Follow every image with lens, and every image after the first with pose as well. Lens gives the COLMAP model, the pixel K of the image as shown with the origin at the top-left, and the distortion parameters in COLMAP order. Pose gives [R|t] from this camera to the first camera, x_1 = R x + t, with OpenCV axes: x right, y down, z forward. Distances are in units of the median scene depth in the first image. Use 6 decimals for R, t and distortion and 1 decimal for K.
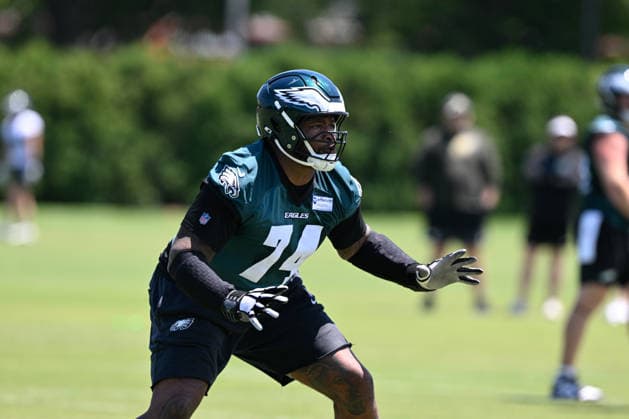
lens RADIAL K [[4557.4, 0, 314.5], [0, 4557.4, 209.5], [0, 0, 1]] dist [-0.322507, 45.022259]
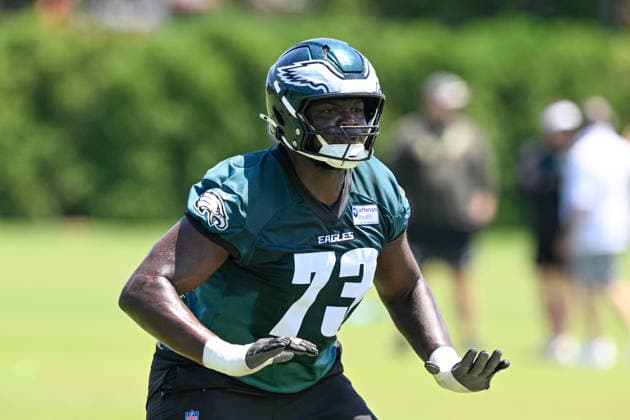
lens RADIAL K [[4564.6, 0, 315.0], [0, 4564.6, 210.0], [0, 0, 1]] dist [-0.322507, 45.022259]
pose [[0.998295, -0.004965, 0.058167, -0.036201], [0.004960, 0.999988, 0.000228, -0.002488], [-0.058167, 0.000061, 0.998307, 0.219922]]
